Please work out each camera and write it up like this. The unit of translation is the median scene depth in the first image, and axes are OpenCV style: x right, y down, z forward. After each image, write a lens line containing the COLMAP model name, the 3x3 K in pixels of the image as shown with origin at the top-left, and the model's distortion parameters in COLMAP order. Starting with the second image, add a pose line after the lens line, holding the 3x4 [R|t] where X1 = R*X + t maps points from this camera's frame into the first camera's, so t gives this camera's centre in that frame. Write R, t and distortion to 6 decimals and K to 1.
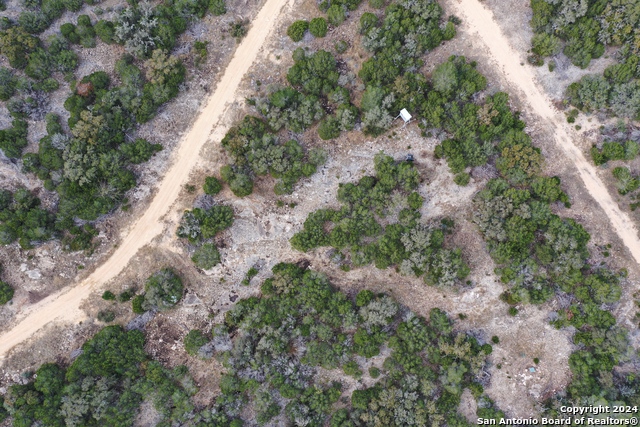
lens RADIAL K [[510.4, 0, 320.0], [0, 510.4, 213.5], [0, 0, 1]] dist [0.018440, 0.008586]
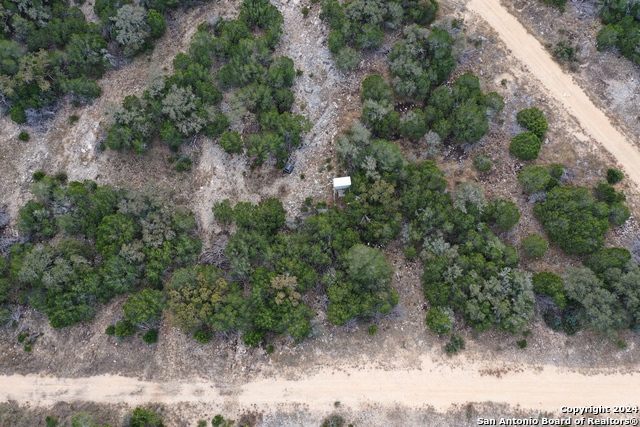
lens RADIAL K [[510.4, 0, 320.0], [0, 510.4, 213.5], [0, 0, 1]] dist [0.018440, 0.008586]
pose [[-0.478940, 0.845571, -0.235851, 0.373076], [-0.855776, -0.389862, 0.340081, -0.411021], [0.195614, 0.364714, 0.910340, 0.378555]]
